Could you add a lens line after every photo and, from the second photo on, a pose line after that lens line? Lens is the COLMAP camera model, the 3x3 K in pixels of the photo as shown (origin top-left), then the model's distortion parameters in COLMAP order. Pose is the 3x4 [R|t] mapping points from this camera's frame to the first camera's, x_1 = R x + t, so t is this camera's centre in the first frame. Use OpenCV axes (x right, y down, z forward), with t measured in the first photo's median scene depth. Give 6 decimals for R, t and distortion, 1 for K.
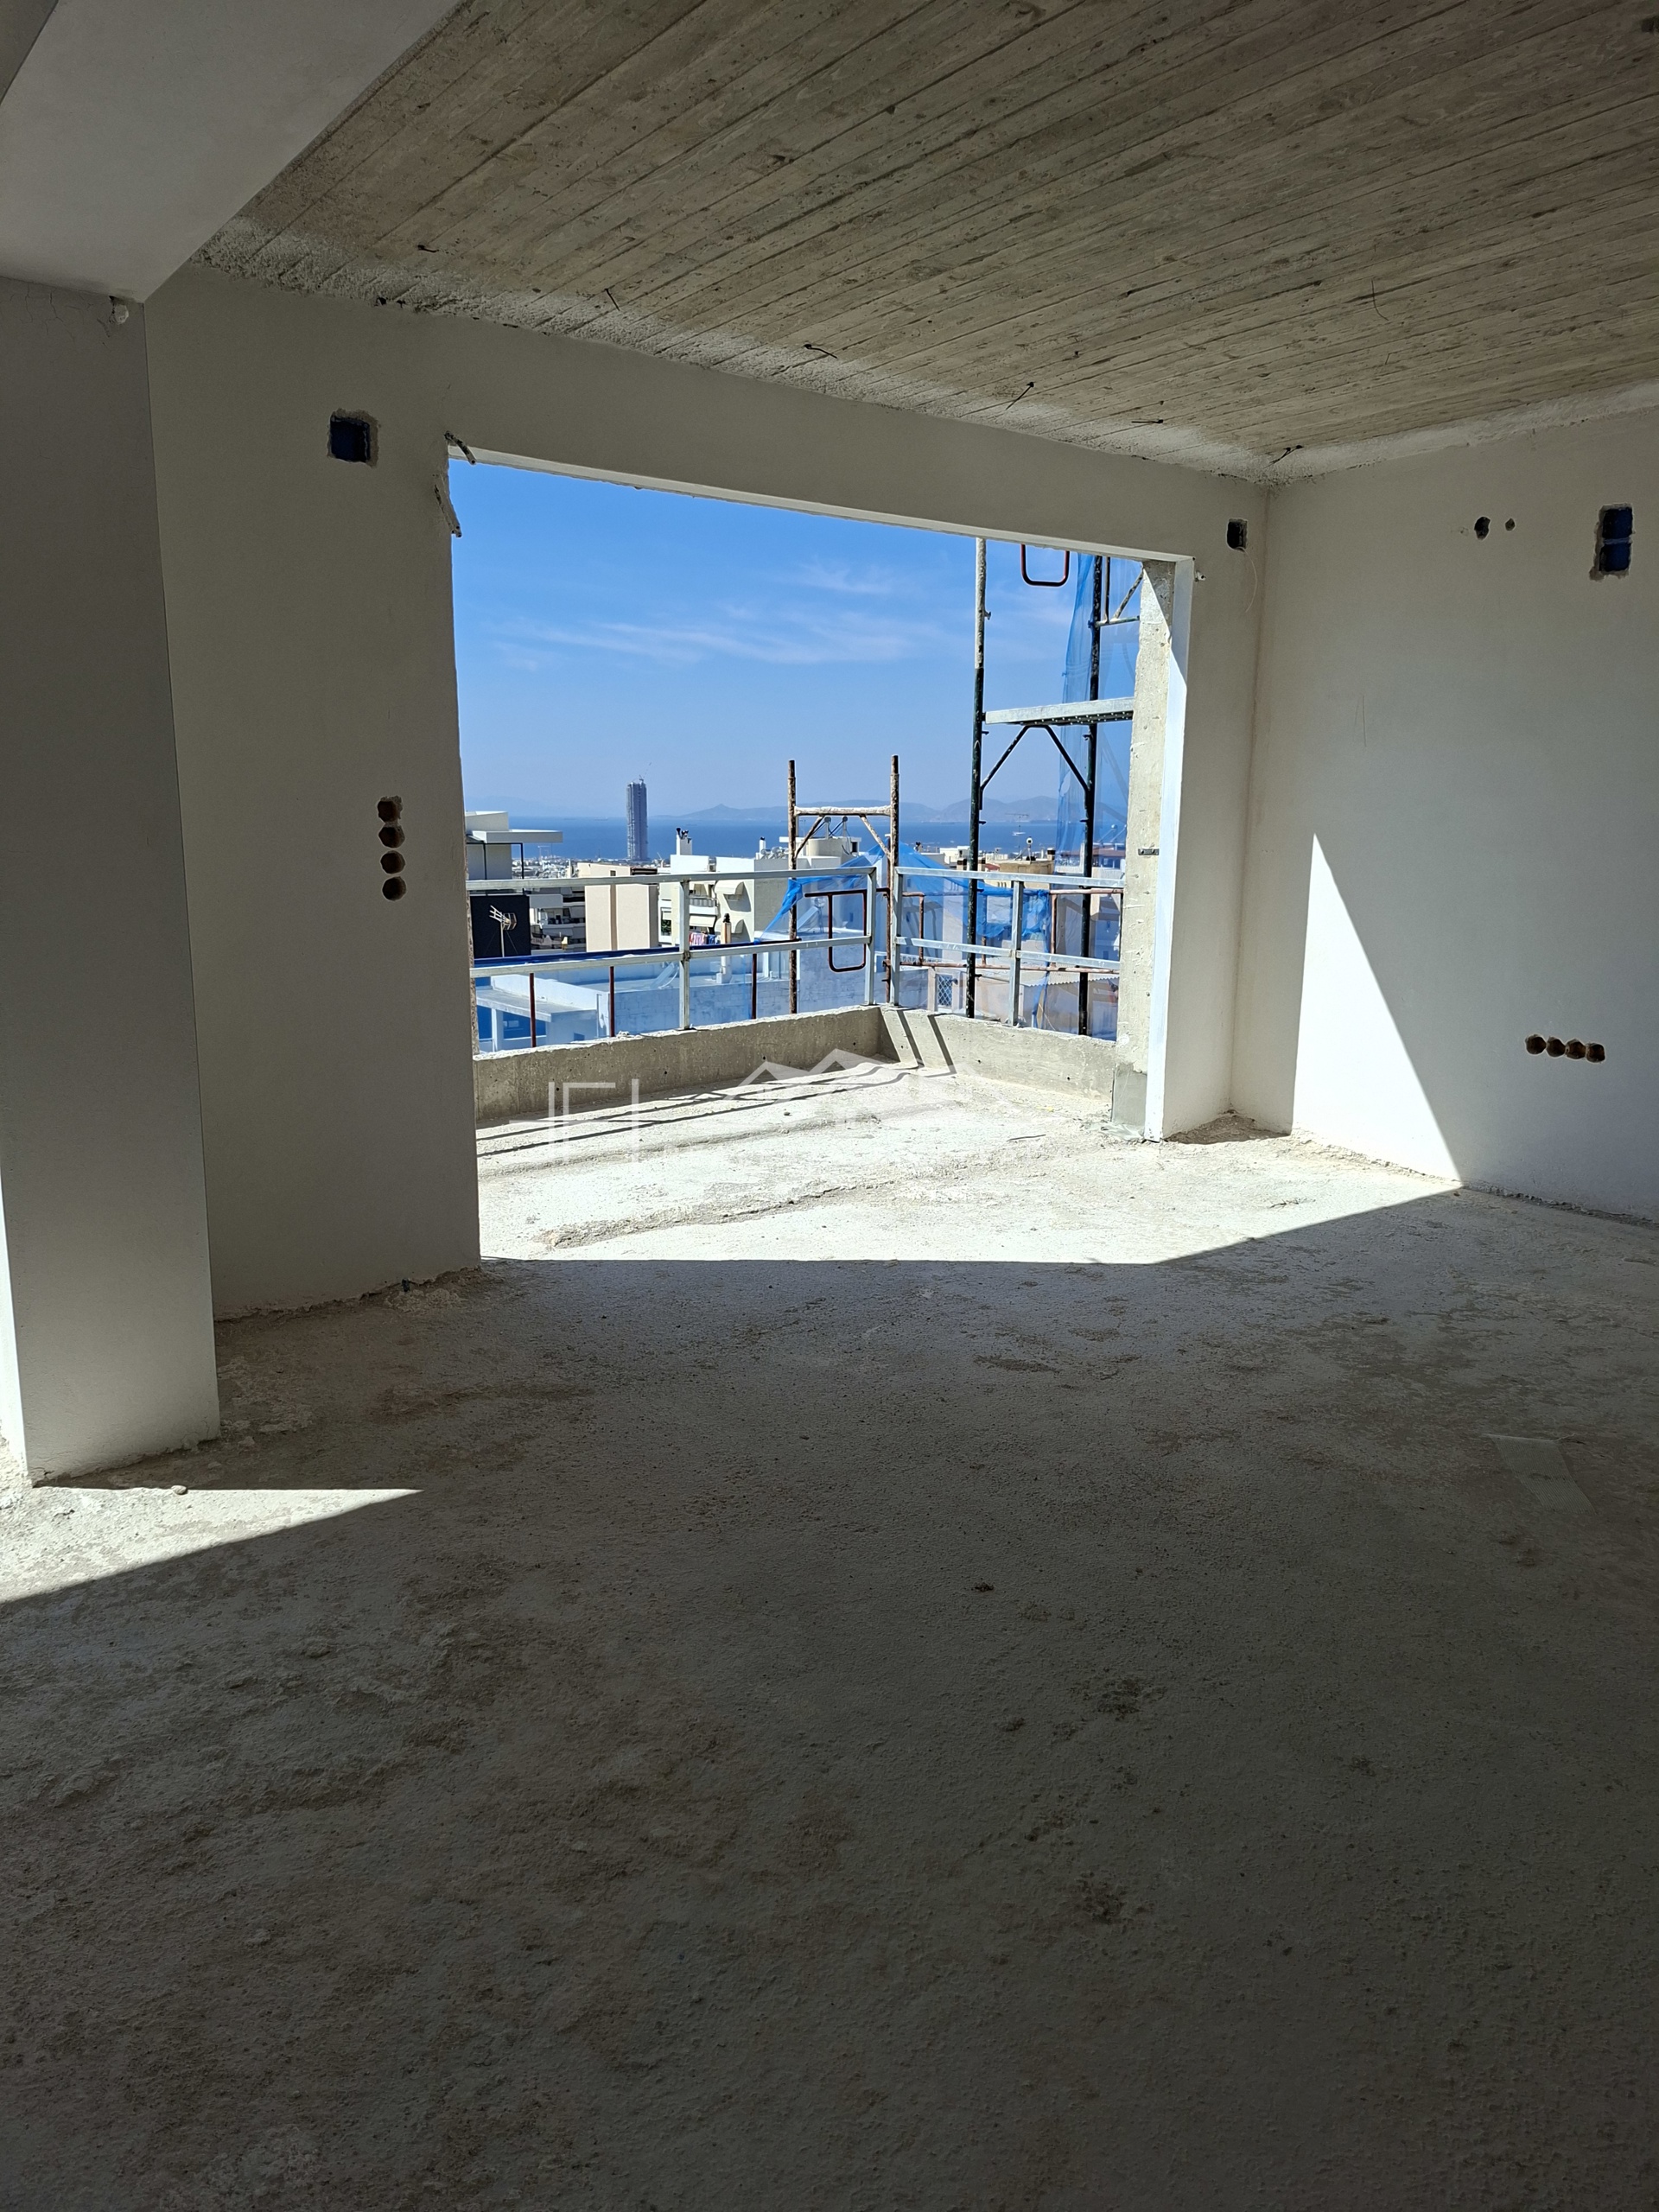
lens RADIAL K [[1534.0, 0, 811.7], [0, 1534.0, 1109.1], [0, 0, 1]] dist [0.109104, -0.141184]
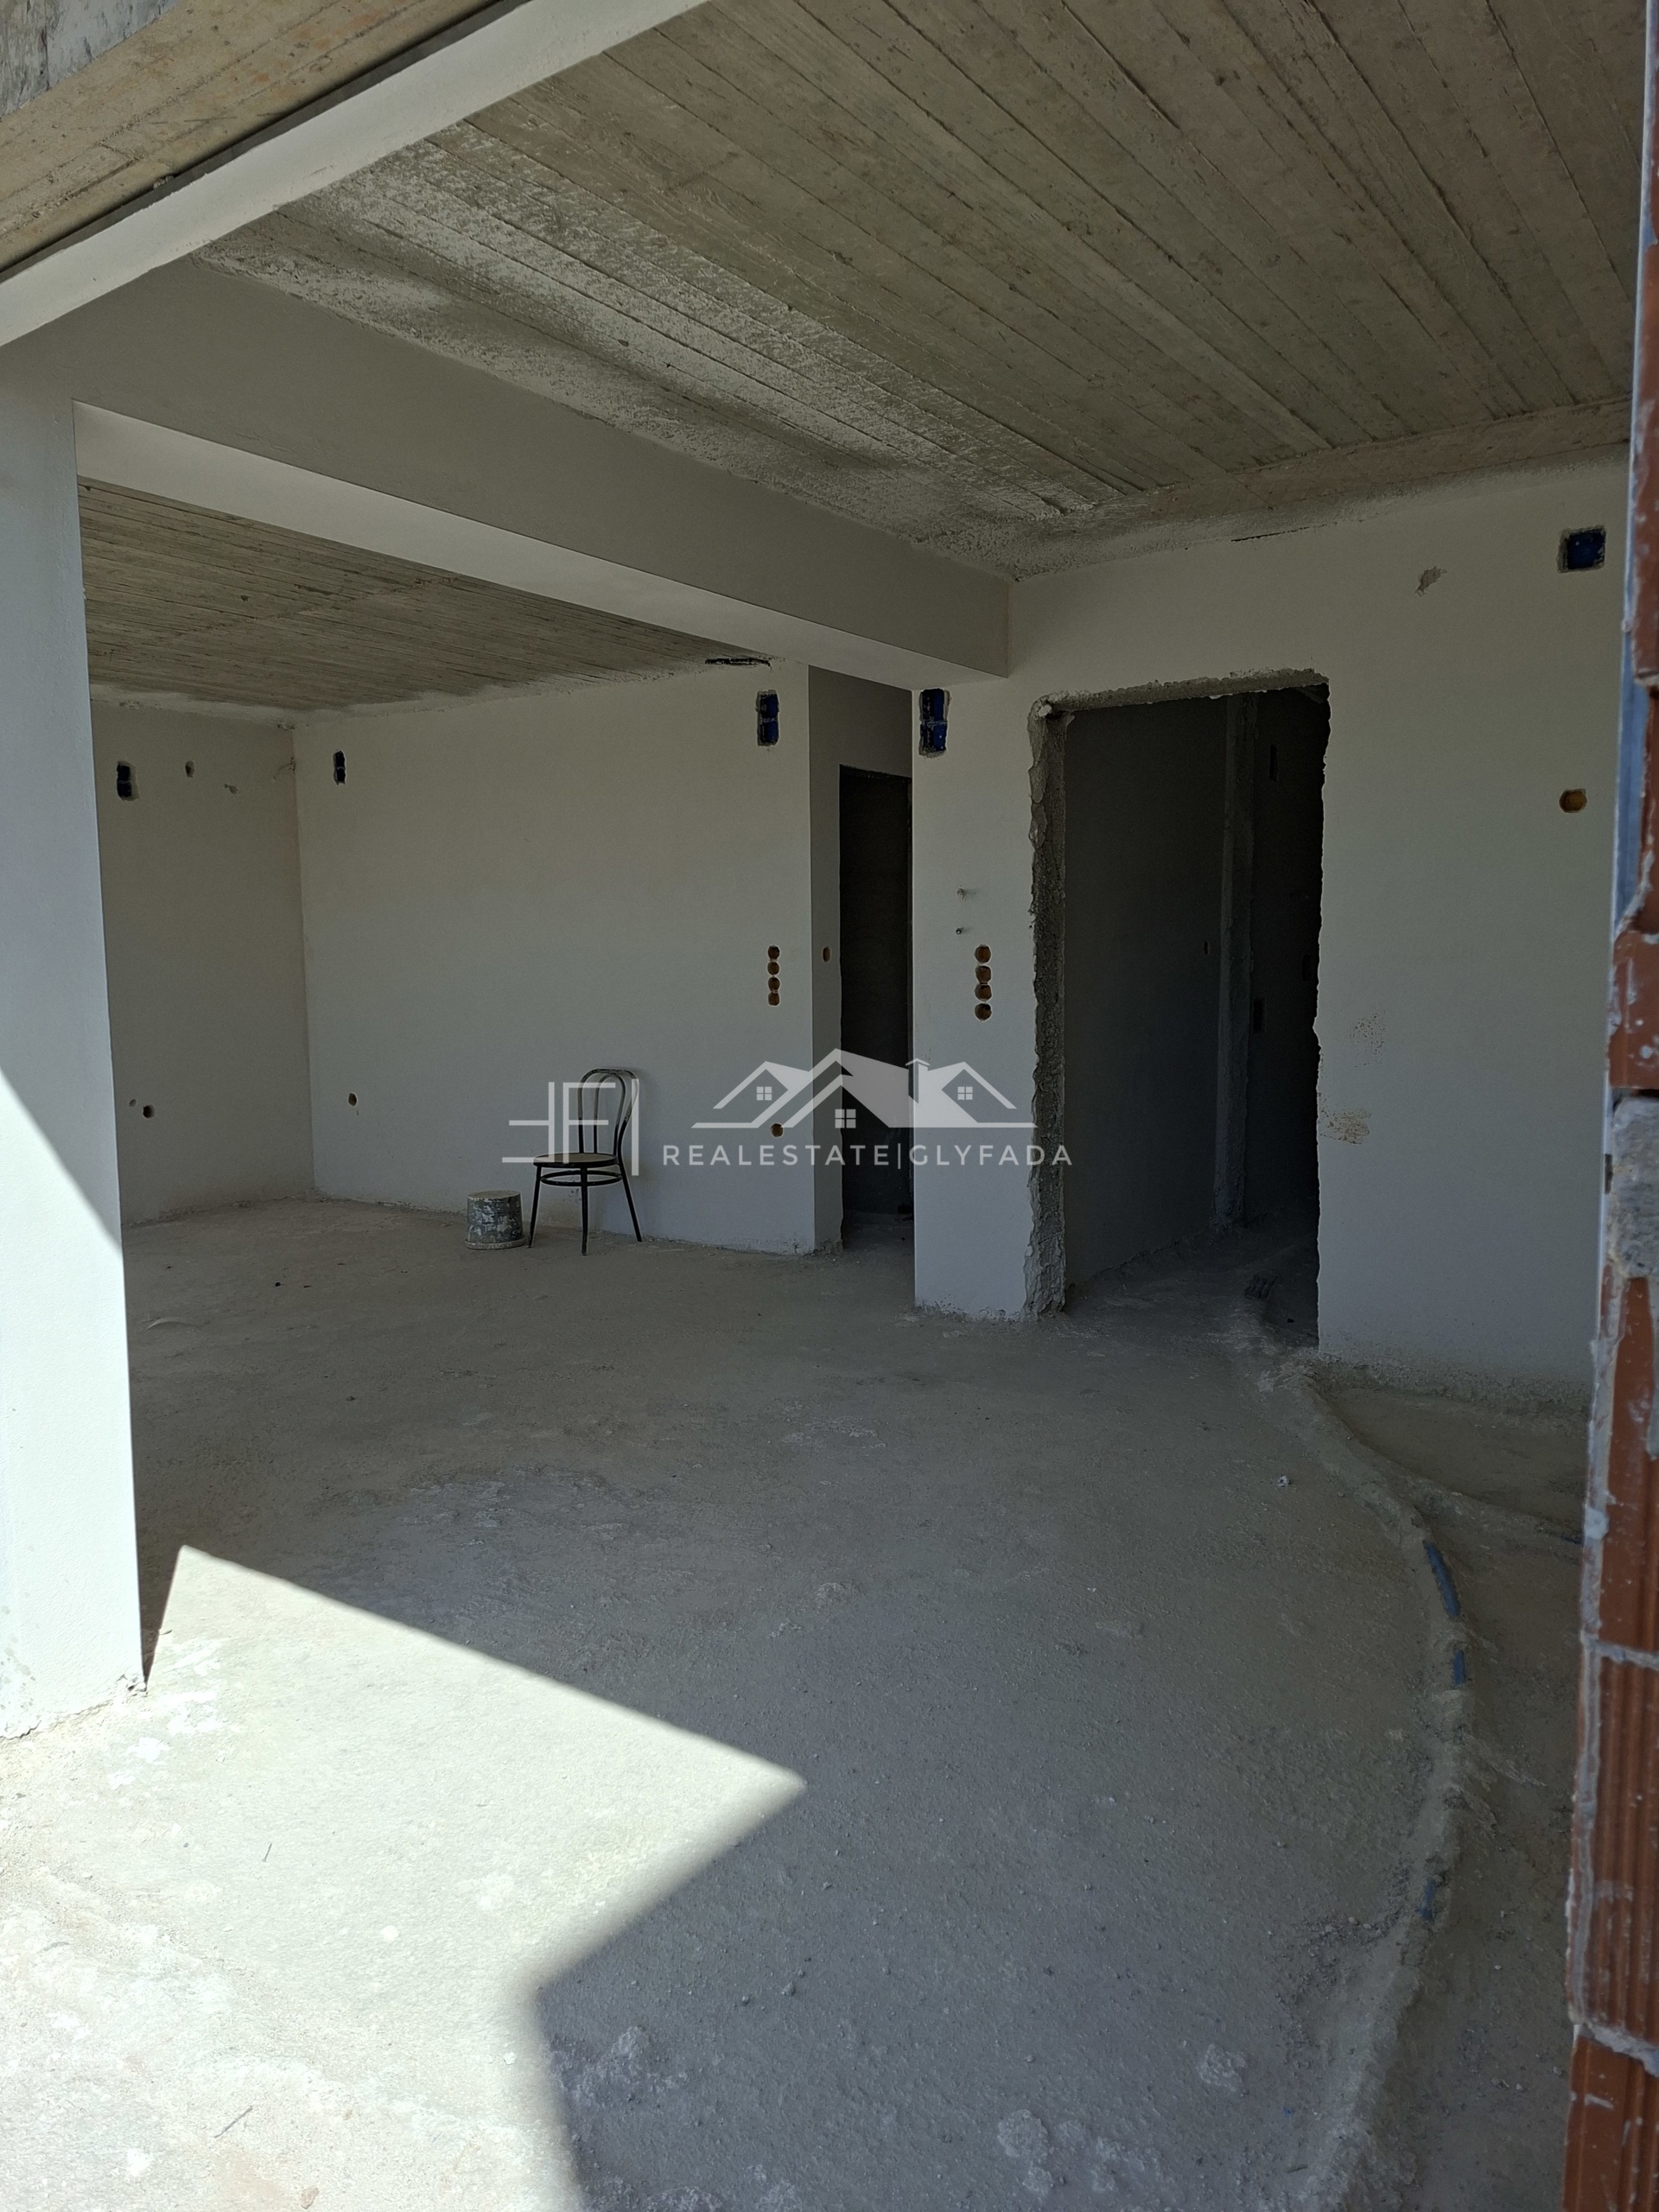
lens RADIAL K [[1534.0, 0, 811.7], [0, 1534.0, 1109.1], [0, 0, 1]] dist [0.109104, -0.141184]
pose [[-0.301389, -0.097025, 0.948552, -1.240461], [0.199759, 0.966308, 0.162312, -0.136340], [-0.932342, 0.238400, -0.271853, 0.688065]]
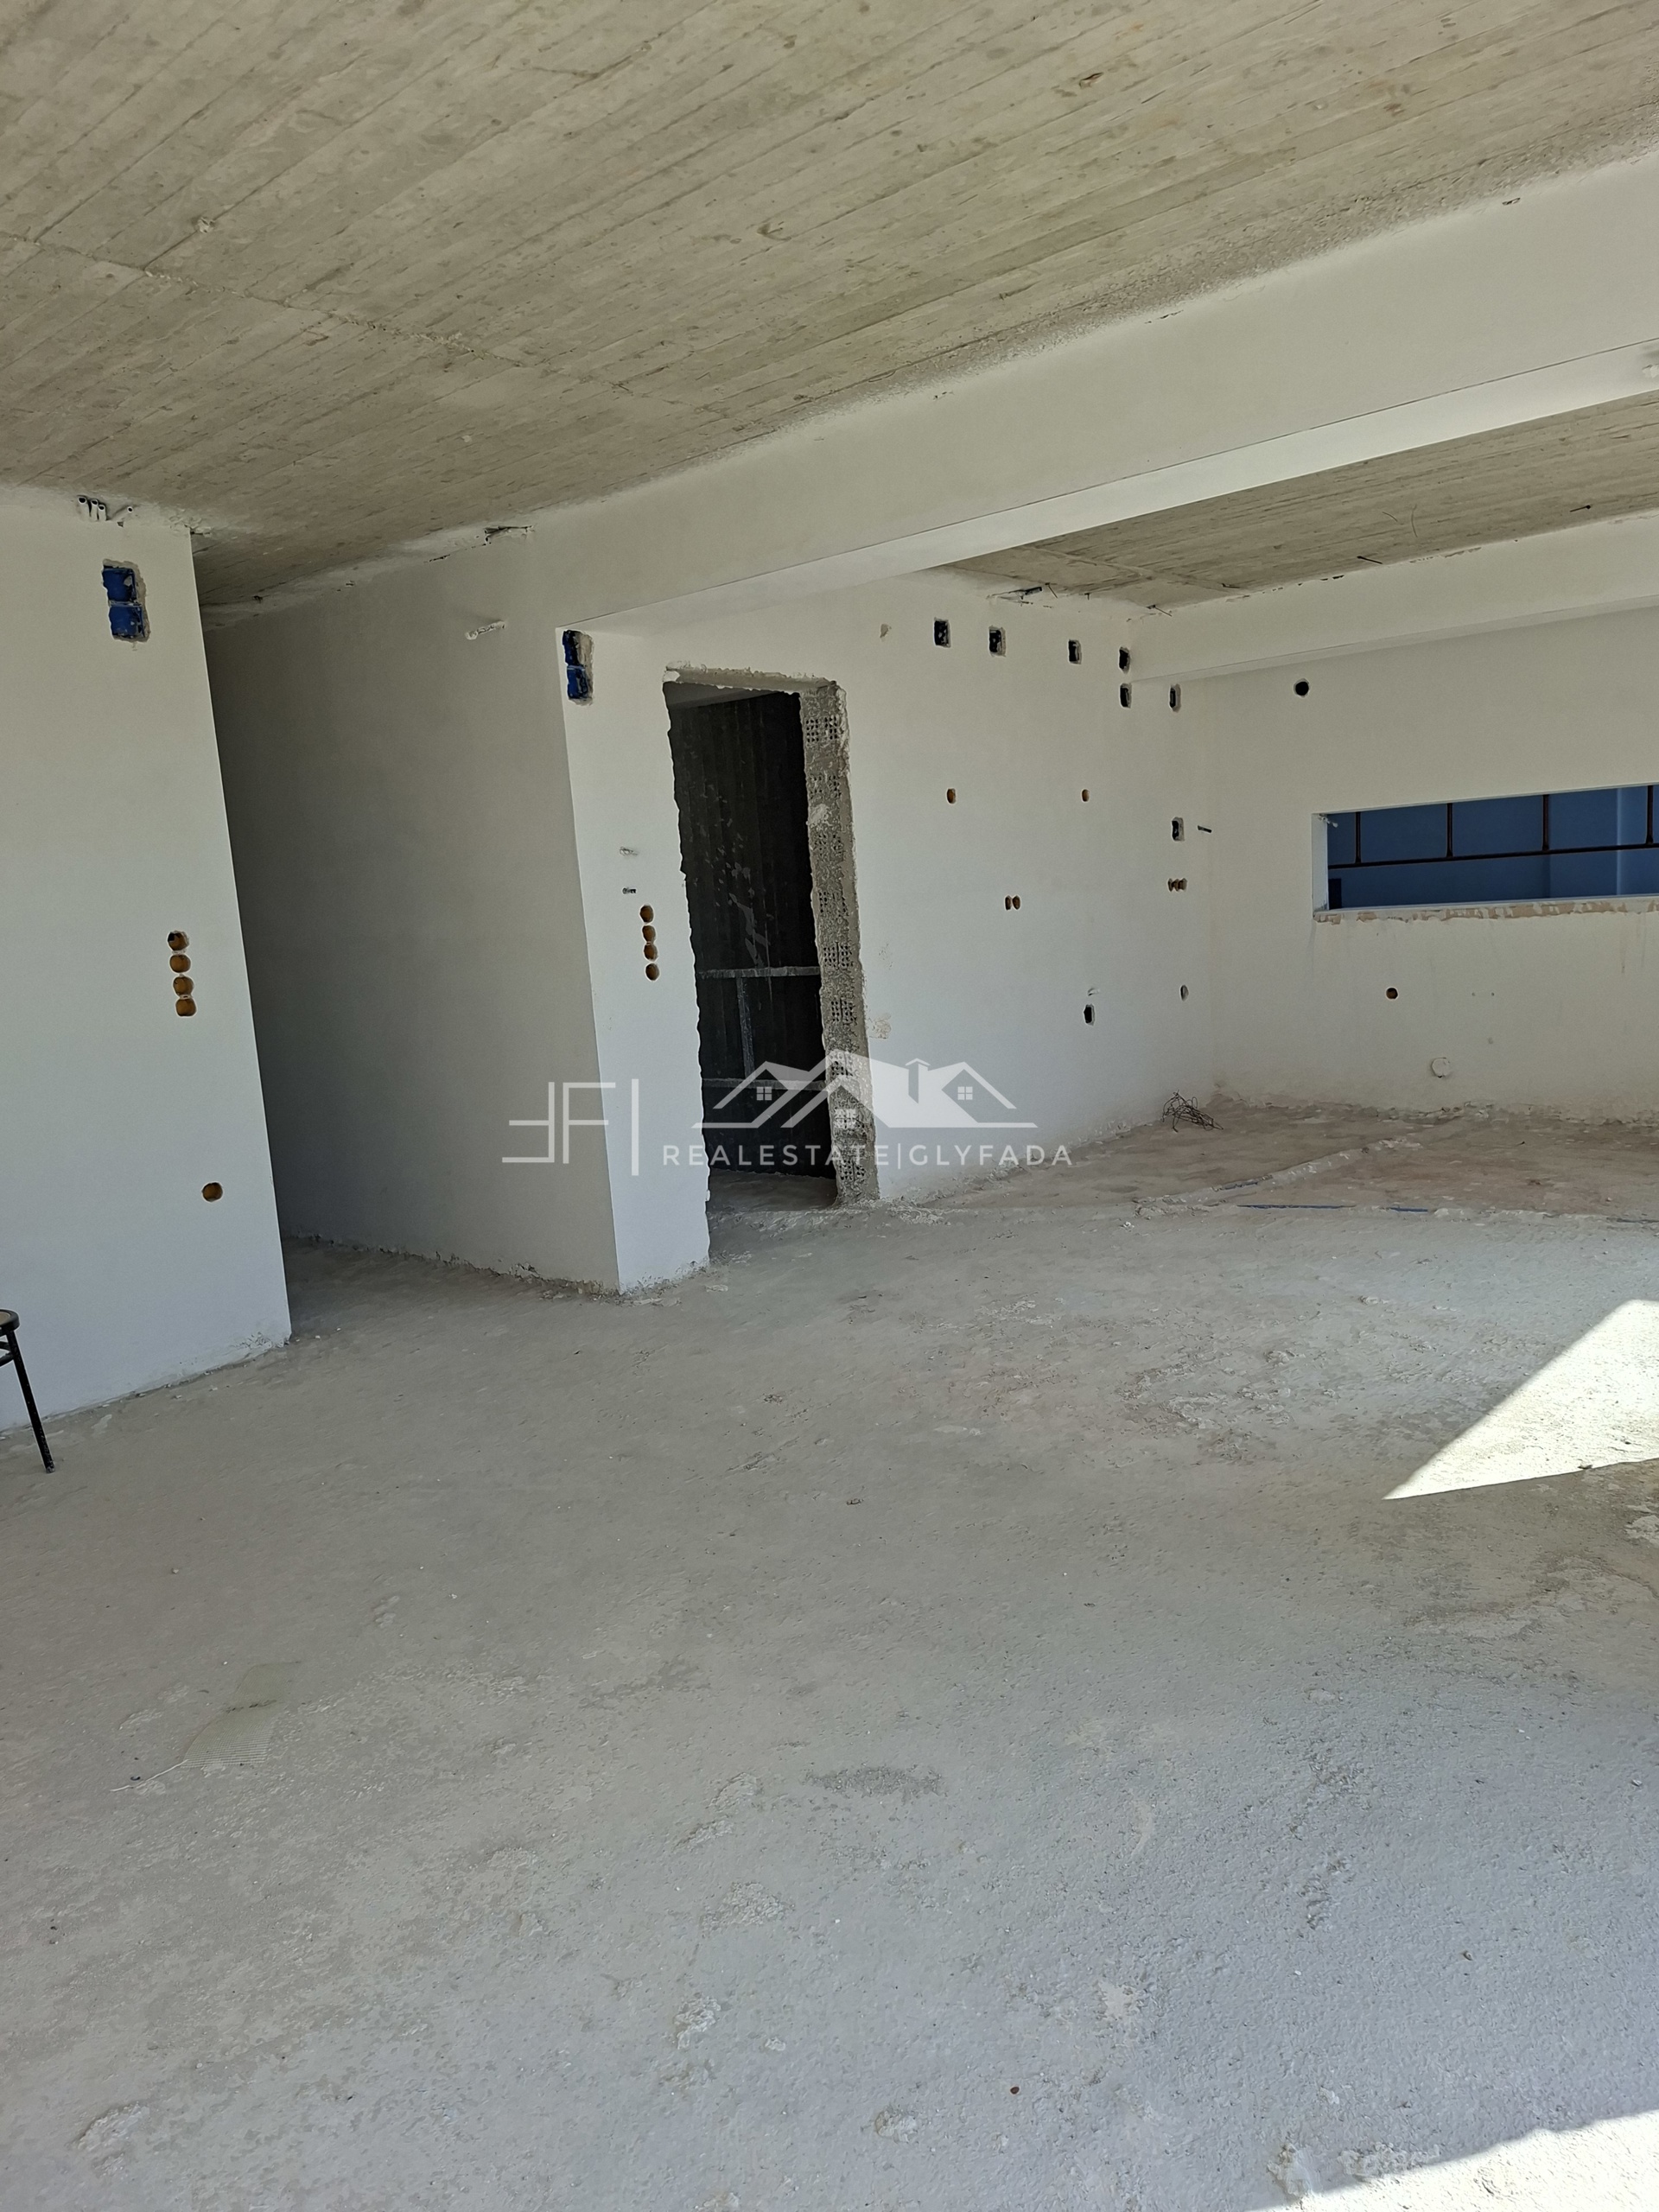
lens RADIAL K [[1547.8, 0, 844.7], [0, 1547.8, 1120.9], [0, 0, 1]] dist [0.067394, -0.001058]
pose [[-0.976687, 0.093864, -0.193060, 0.253491], [0.023416, 0.940557, 0.338828, -0.318650], [0.213388, 0.326408, -0.920827, 1.564832]]
